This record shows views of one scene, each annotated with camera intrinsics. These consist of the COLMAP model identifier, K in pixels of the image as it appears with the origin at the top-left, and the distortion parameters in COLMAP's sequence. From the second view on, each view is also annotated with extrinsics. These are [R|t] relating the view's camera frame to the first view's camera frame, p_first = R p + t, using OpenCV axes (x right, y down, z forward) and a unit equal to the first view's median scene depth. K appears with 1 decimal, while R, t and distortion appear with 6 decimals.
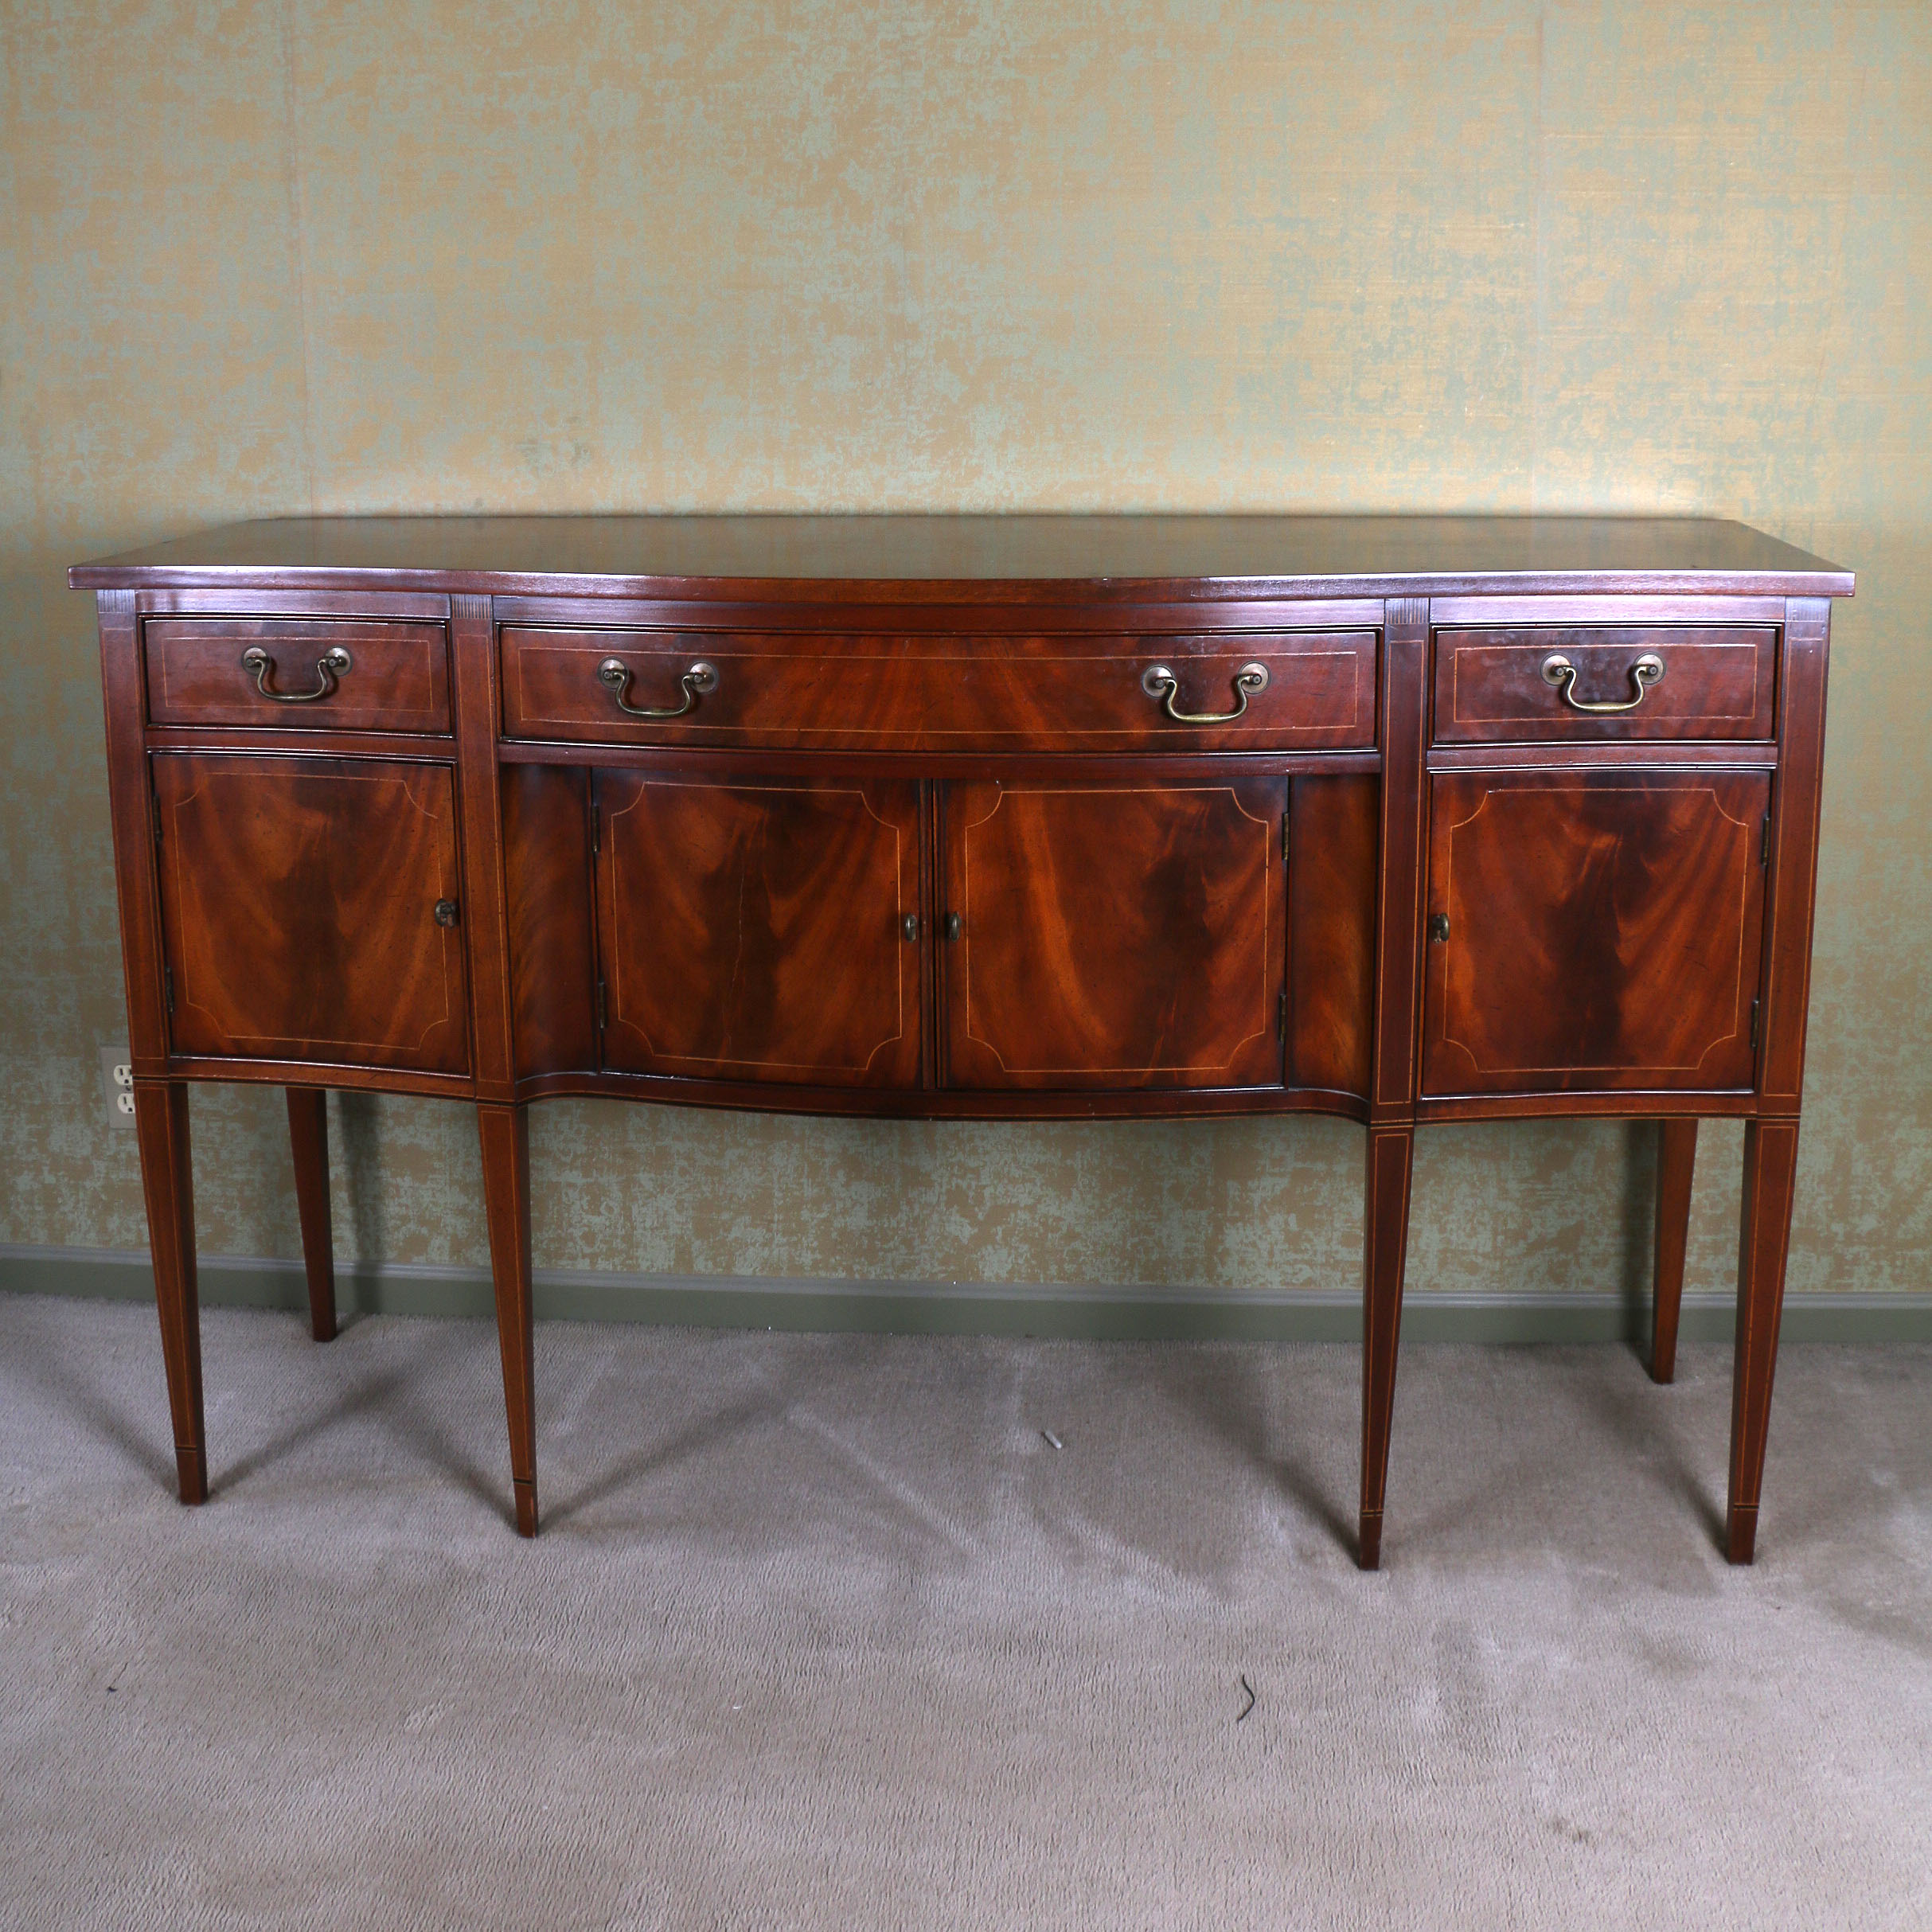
lens RADIAL K [[2361.0, 0, 945.1], [0, 2361.0, 696.0], [0, 0, 1]] dist [-0.133907, 0.000000]
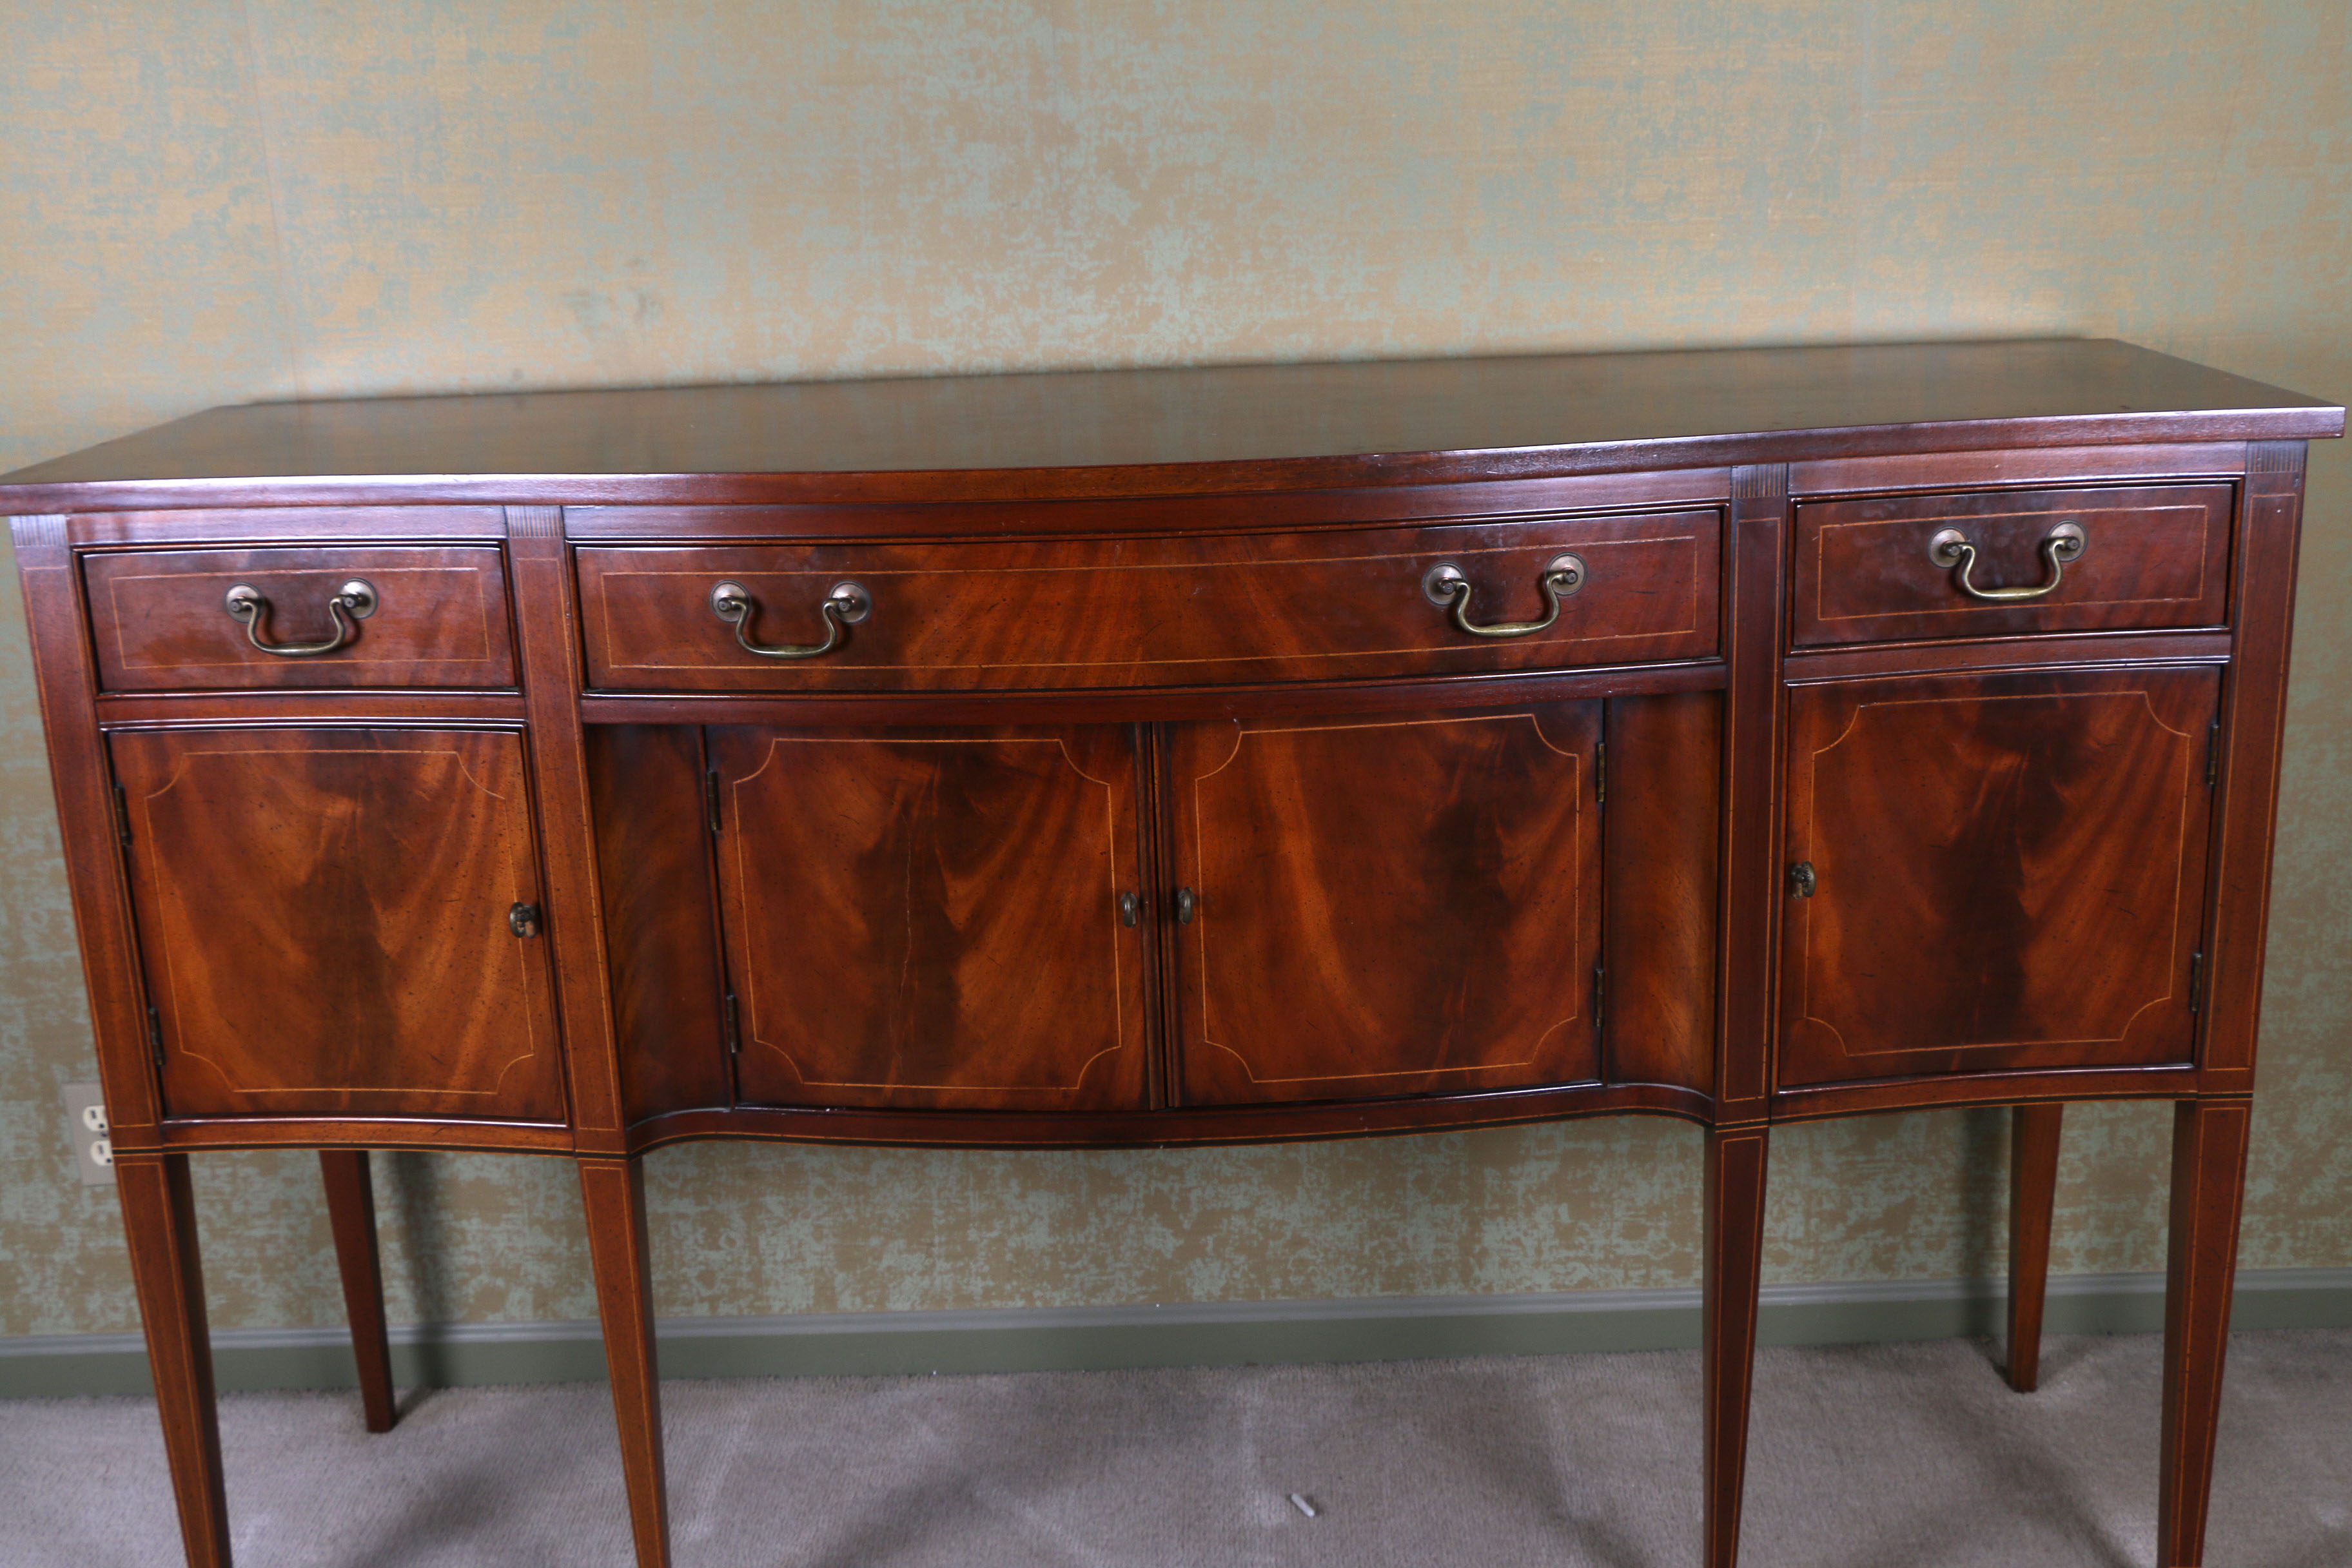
lens RADIAL K [[2553.3, 0, 1159.5], [0, 2553.3, 799.4], [0, 0, 1]] dist [-0.017301, 0.000000]
pose [[0.996883, -0.047352, 0.063108, -0.053473], [0.040698, 0.993865, 0.102836, -0.023738], [-0.067590, -0.099947, 0.992694, 0.151829]]
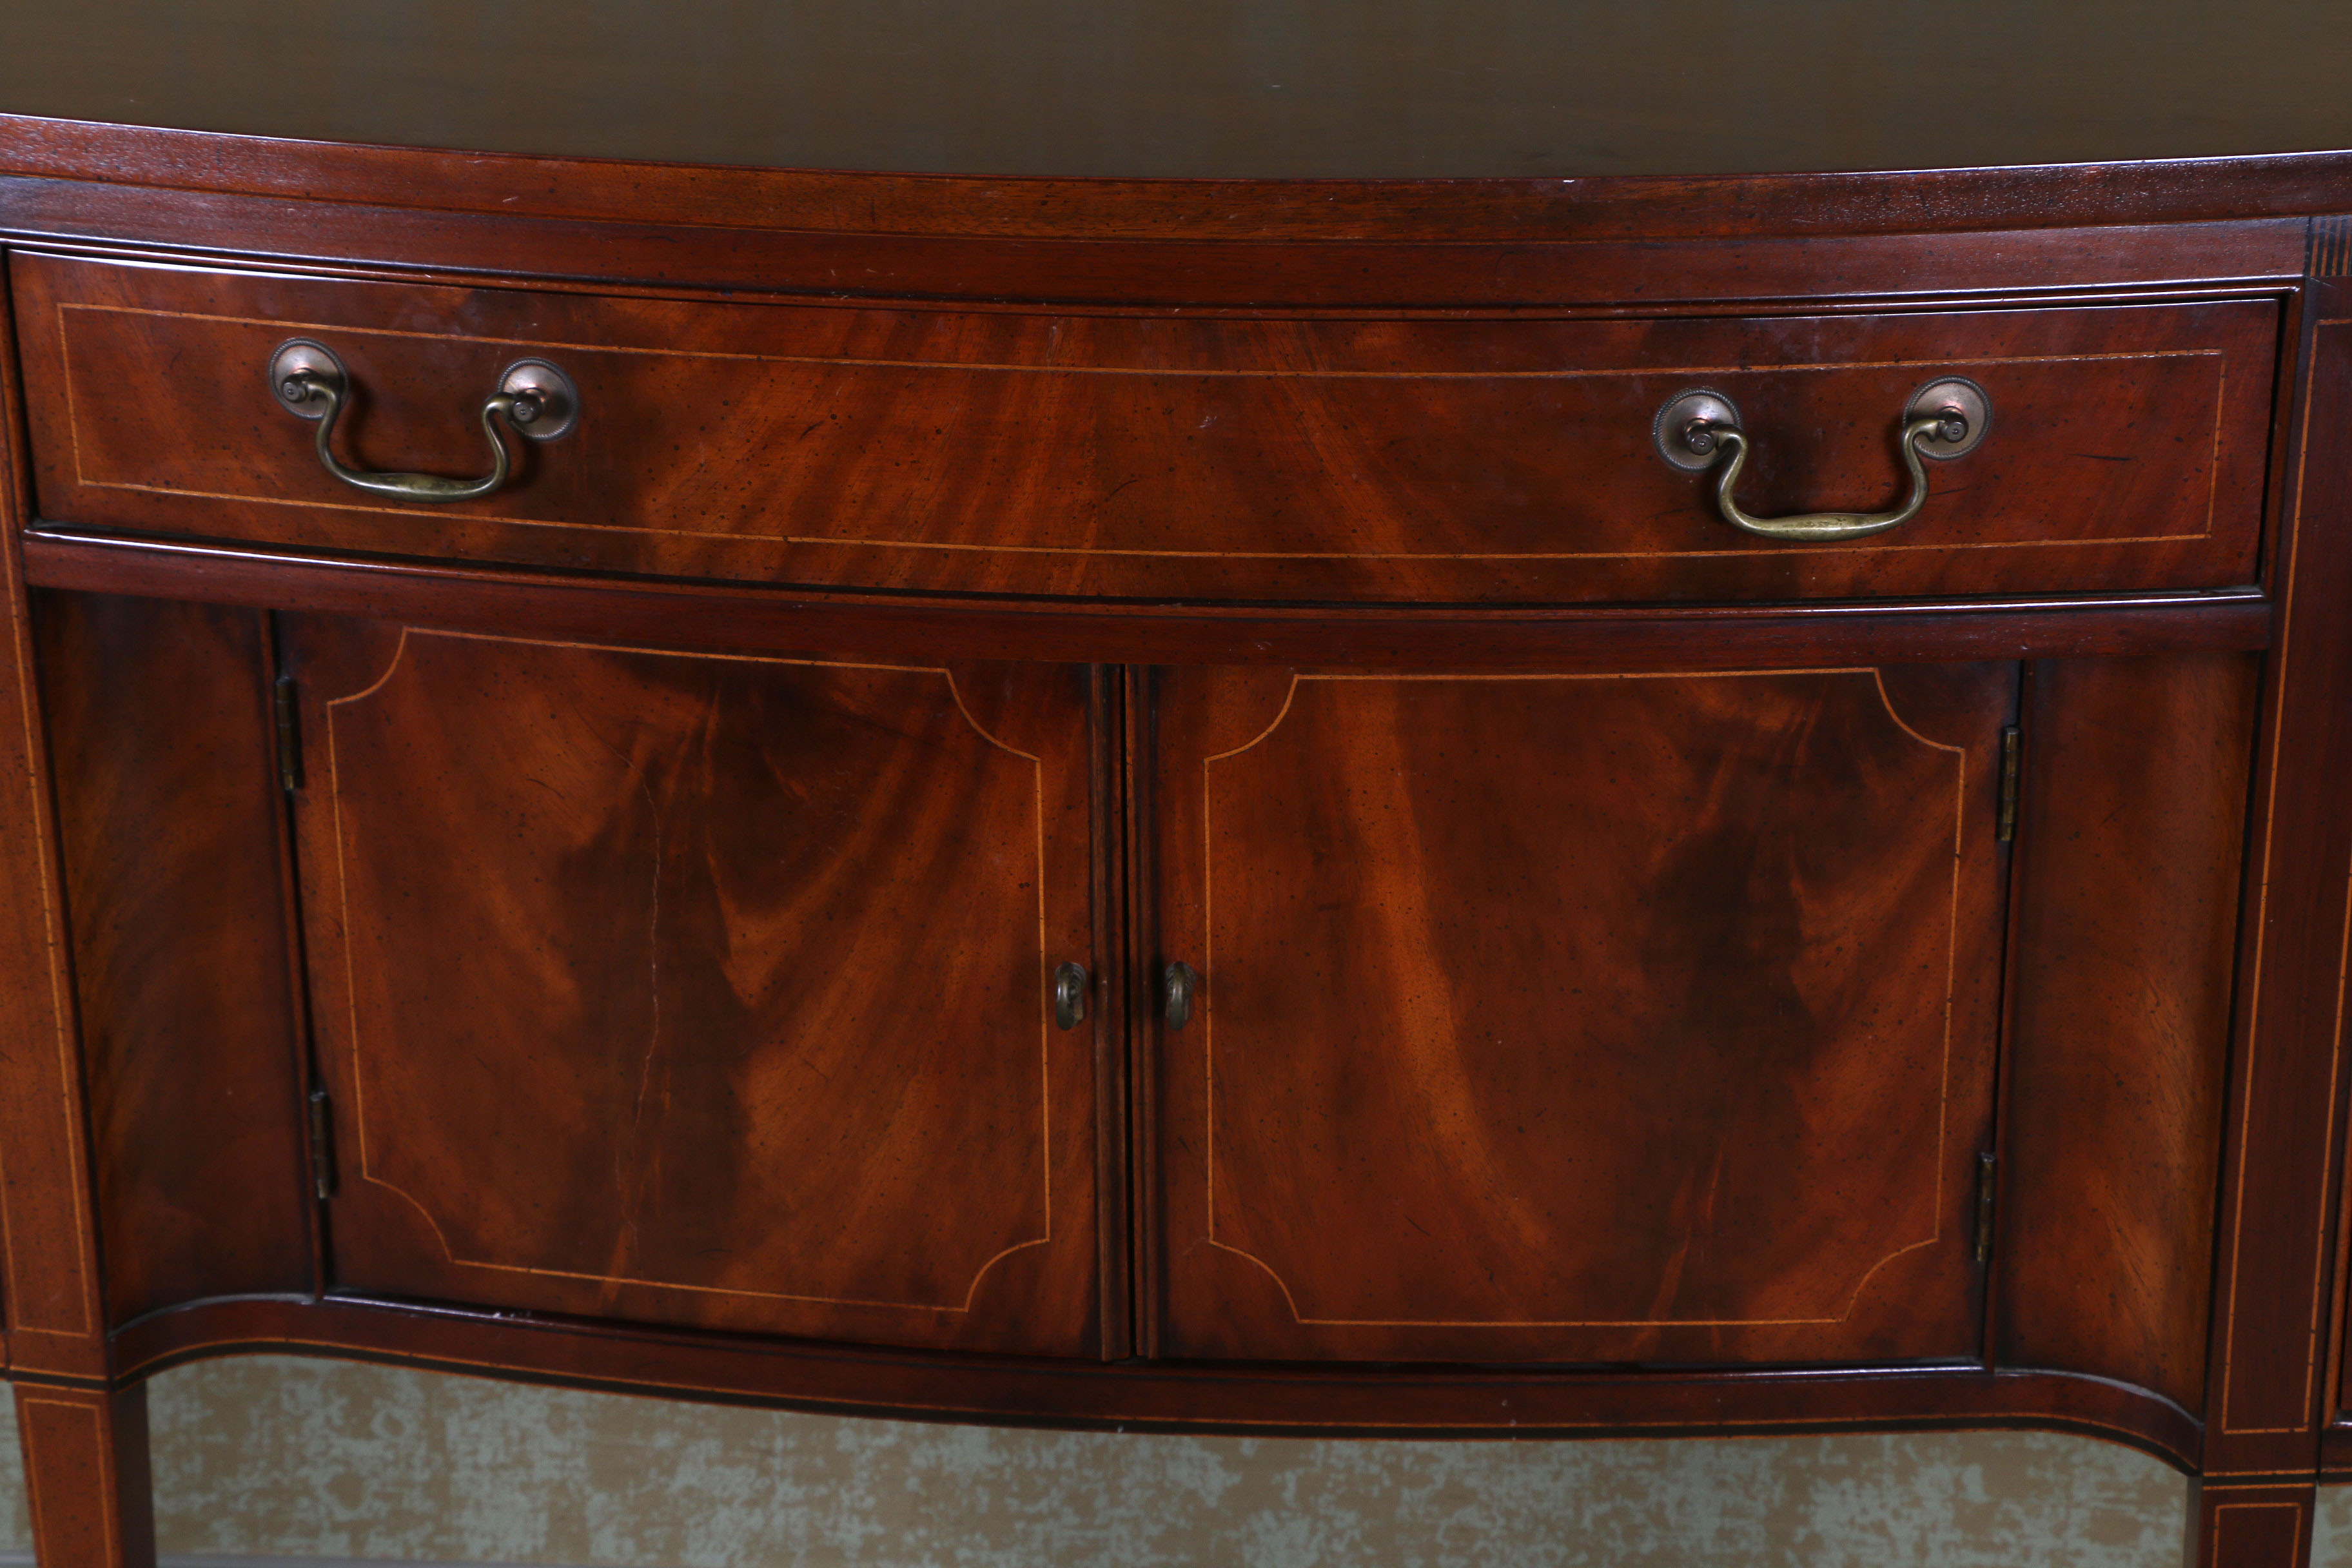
lens RADIAL K [[4739.4, 0, 1153.4], [0, 4739.4, 793.4], [0, 0, 1]] dist [0.290295, 0.000000]
pose [[0.999940, 0.003758, -0.010247, 0.007641], [-0.001491, 0.977086, 0.212841, -0.104845], [0.010812, -0.212813, 0.977033, 0.193455]]
